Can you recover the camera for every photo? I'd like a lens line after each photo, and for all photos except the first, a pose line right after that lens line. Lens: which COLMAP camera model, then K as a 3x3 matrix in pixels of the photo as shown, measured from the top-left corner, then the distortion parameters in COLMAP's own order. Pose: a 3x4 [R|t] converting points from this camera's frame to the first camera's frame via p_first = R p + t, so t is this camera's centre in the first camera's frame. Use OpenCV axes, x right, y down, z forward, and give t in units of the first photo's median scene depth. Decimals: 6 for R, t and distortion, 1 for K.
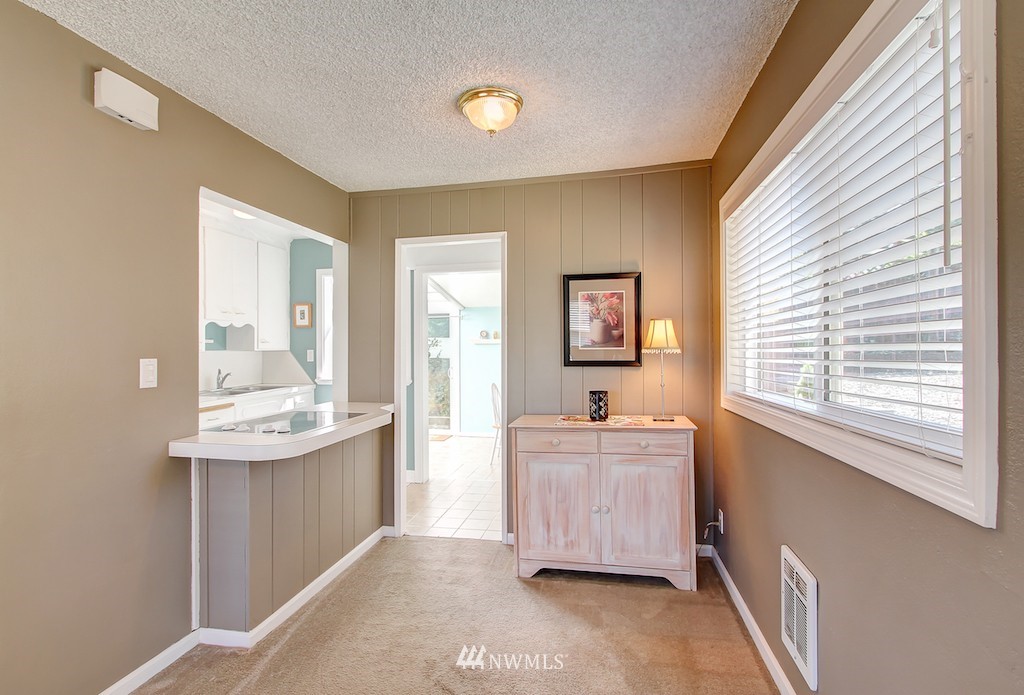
lens RADIAL K [[475.8, 0, 508.3], [0, 475.8, 347.1], [0, 0, 1]] dist [-0.003384, -0.000495]
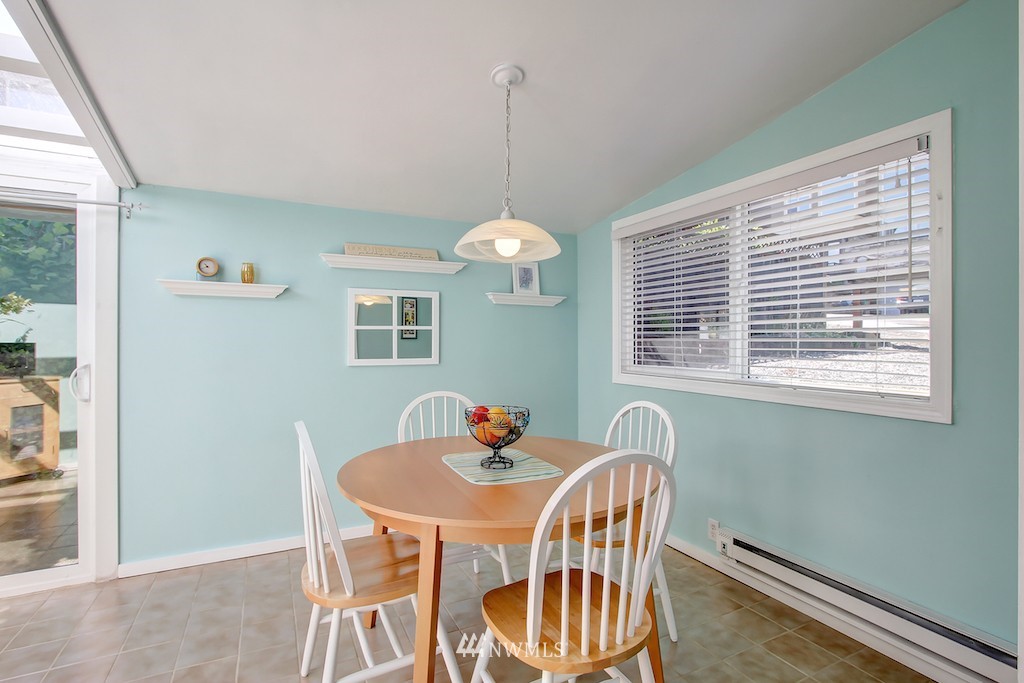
lens RADIAL K [[482.3, 0, 506.1], [0, 482.3, 343.0], [0, 0, 1]] dist [-0.001381, -0.000889]
pose [[0.799460, 0.011689, 0.600605, -0.152624], [-0.009987, 0.999931, -0.006167, 0.048361], [-0.600636, -0.001067, 0.799522, 1.001331]]
